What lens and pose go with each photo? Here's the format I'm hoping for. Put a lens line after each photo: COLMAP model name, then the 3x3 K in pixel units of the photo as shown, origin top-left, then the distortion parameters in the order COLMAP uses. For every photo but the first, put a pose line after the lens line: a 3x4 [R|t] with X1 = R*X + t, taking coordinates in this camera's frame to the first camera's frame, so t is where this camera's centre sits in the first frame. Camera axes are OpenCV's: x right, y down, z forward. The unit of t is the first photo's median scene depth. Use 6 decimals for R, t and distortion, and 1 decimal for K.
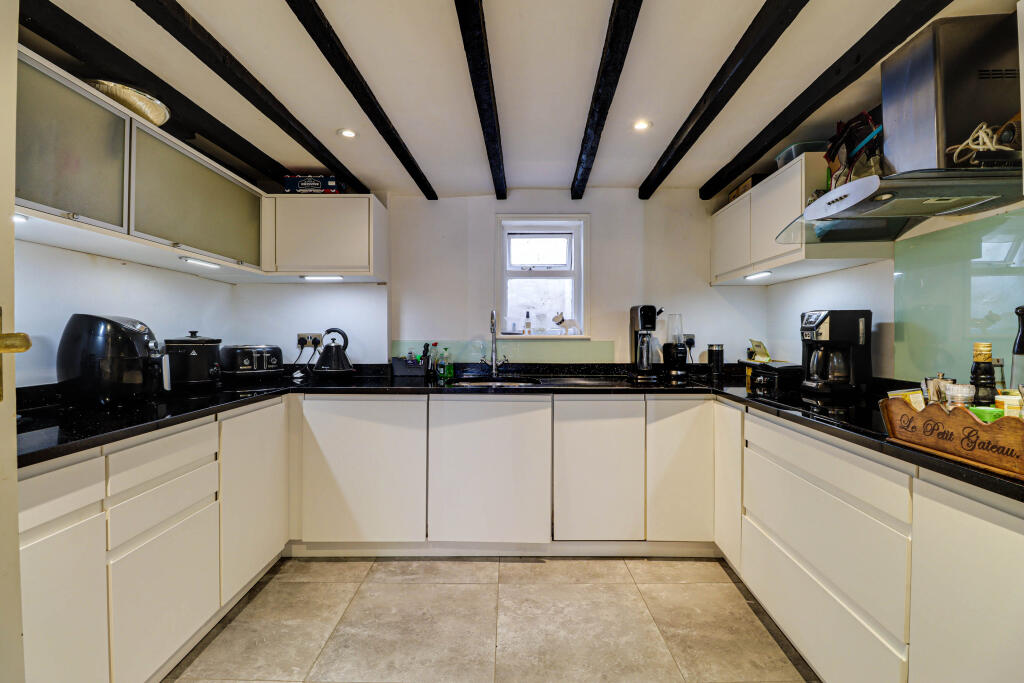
lens RADIAL K [[486.8, 0, 514.0], [0, 486.8, 341.1], [0, 0, 1]] dist [-0.014827, -0.010118]
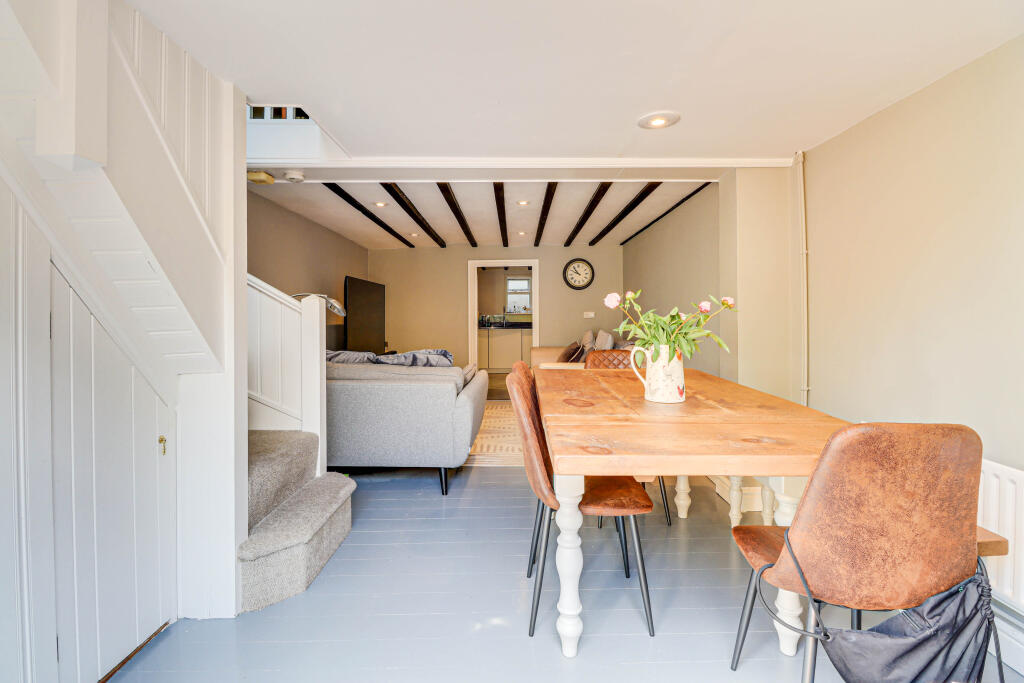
lens RADIAL K [[486.8, 0, 512.0], [0, 486.8, 330.3], [0, 0, 1]] dist [-0.014827, -0.010118]
pose [[0.999759, -0.011393, 0.018759, -0.066828], [0.011039, 0.999761, 0.018870, 0.053025], [-0.018969, -0.018658, 0.999646, -2.928260]]
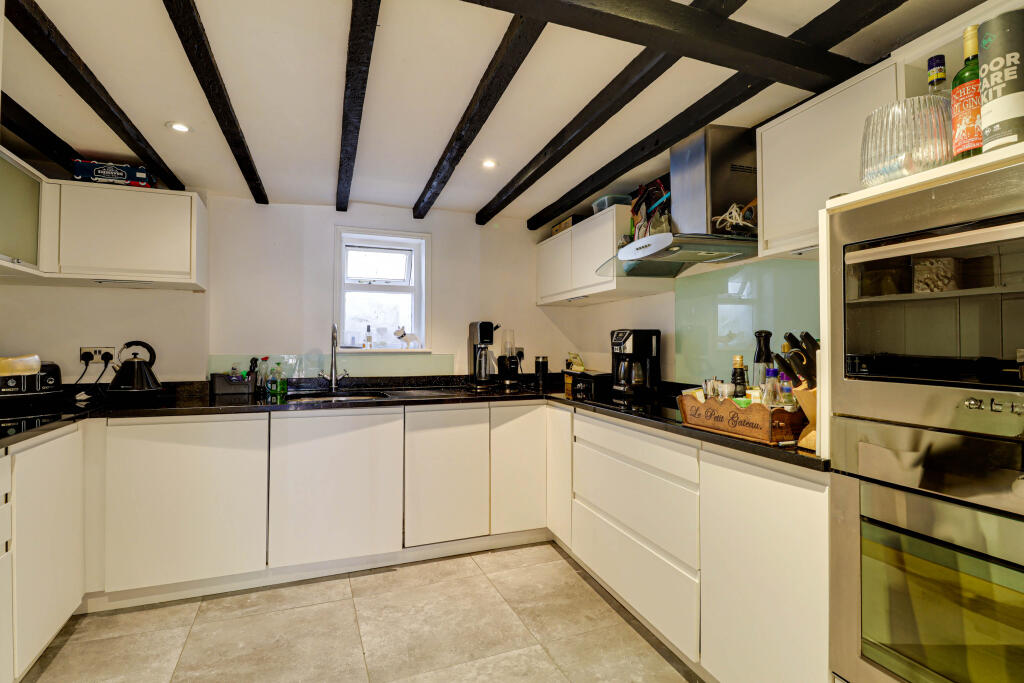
lens RADIAL K [[486.8, 0, 519.4], [0, 486.8, 345.0], [0, 0, 1]] dist [-0.014827, -0.010118]
pose [[0.925888, 0.000996, 0.377797, -0.084828], [0.005437, 0.999858, -0.015961, -0.003355], [-0.377759, 0.016832, 0.925751, -0.058278]]
